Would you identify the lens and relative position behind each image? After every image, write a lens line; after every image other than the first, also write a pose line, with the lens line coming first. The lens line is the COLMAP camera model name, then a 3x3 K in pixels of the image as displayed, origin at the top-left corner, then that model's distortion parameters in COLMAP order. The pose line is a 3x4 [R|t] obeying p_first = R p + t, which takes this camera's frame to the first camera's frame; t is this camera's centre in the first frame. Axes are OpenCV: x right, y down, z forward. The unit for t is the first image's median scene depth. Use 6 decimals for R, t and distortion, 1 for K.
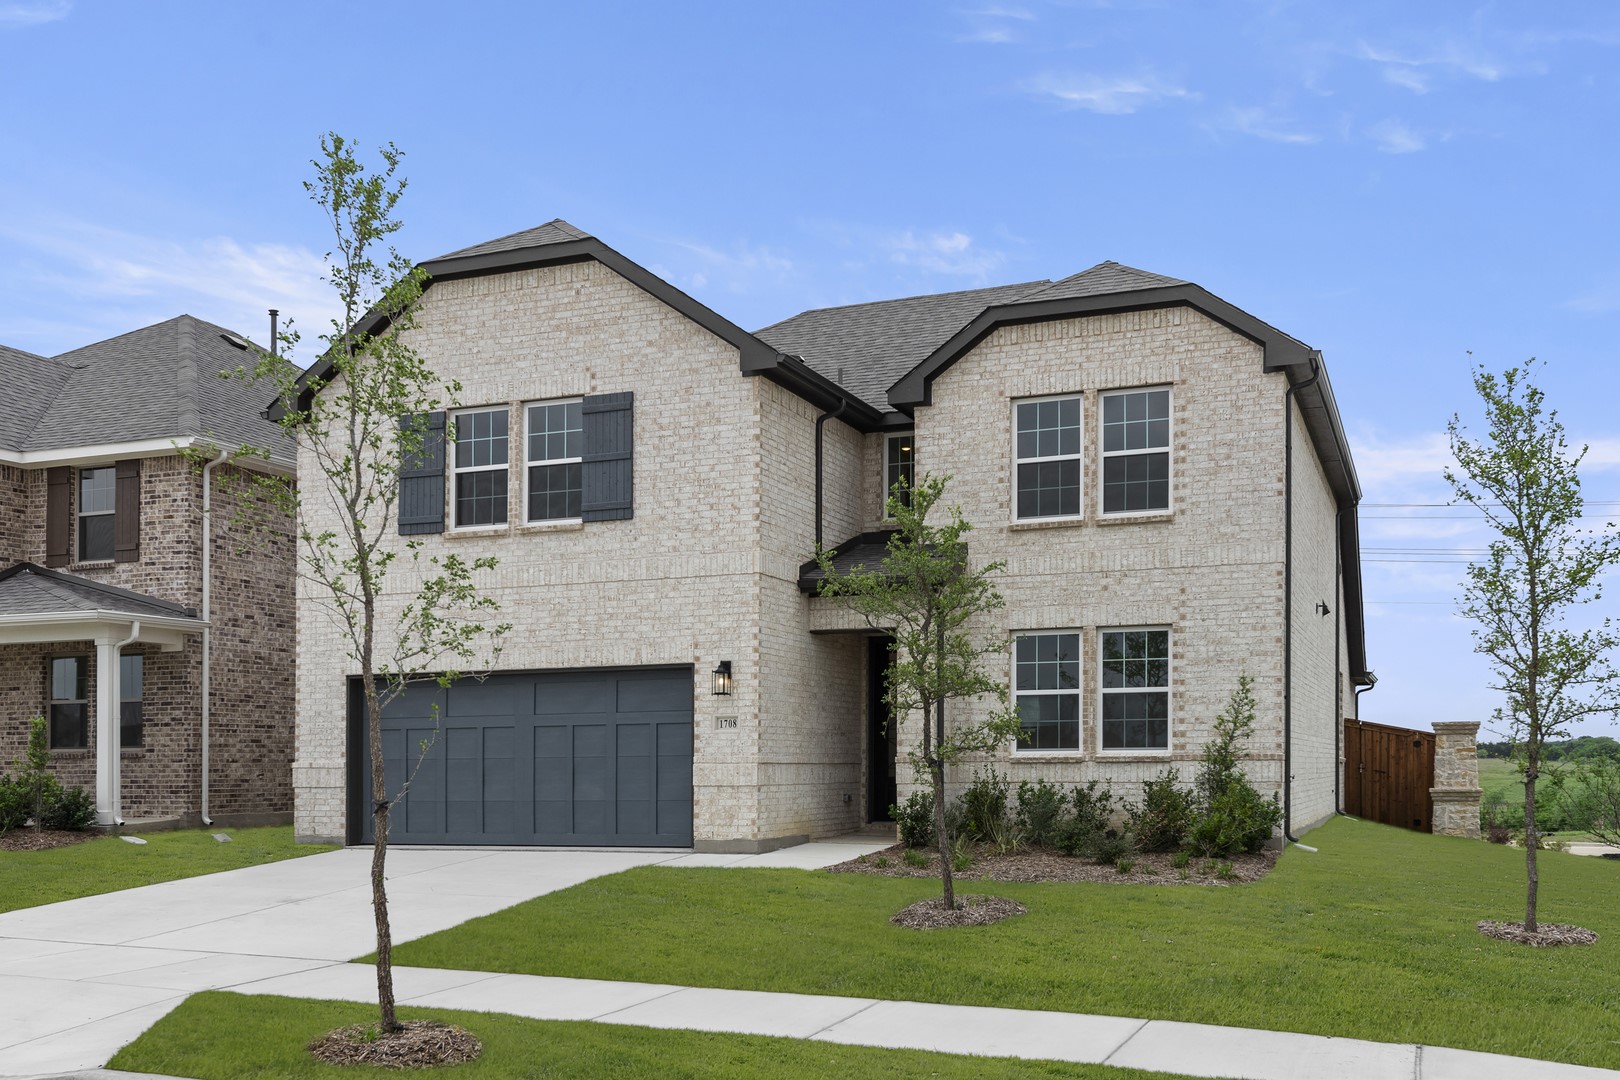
lens RADIAL K [[1213.9, 0, 806.2], [0, 1213.9, 609.7], [0, 0, 1]] dist [0.015599, 0.007478]
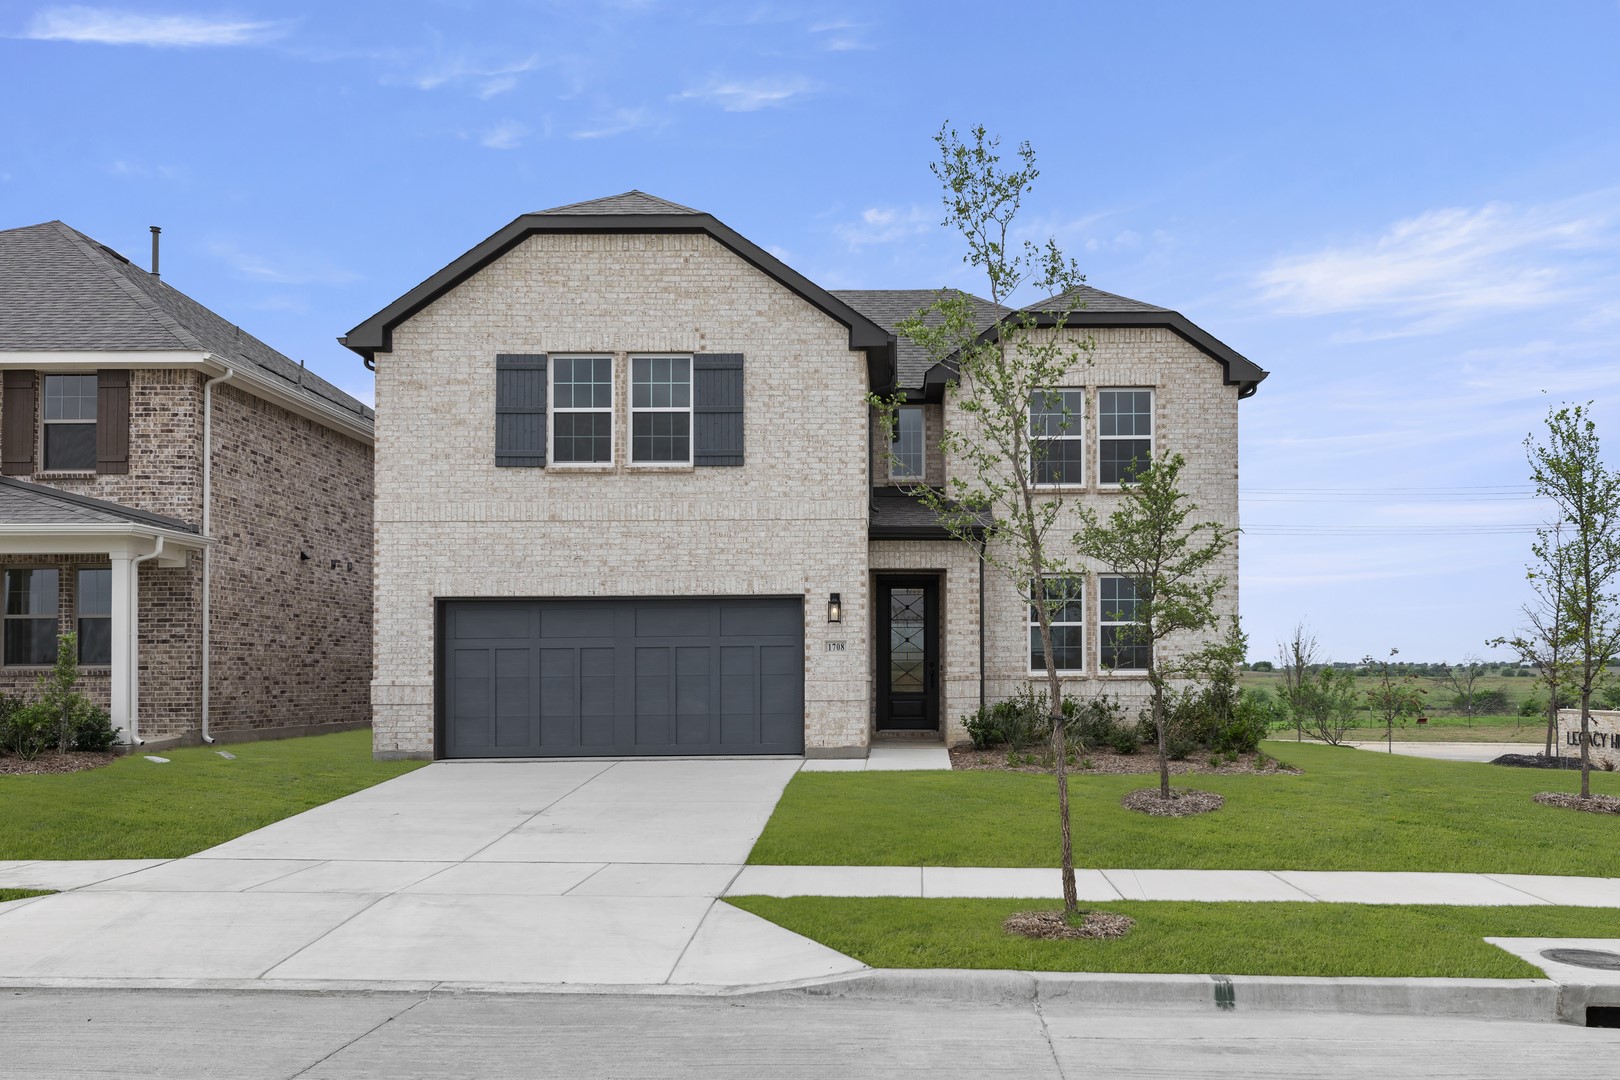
lens RADIAL K [[1041.2, 0, 809.6], [0, 1041.2, 539.1], [0, 0, 1]] dist [0.006423, 0.003511]
pose [[0.953612, 0.039903, 0.298384, -0.364493], [-0.037268, 0.999200, -0.014516, 0.005467], [-0.298724, 0.002723, 0.954336, 0.051544]]
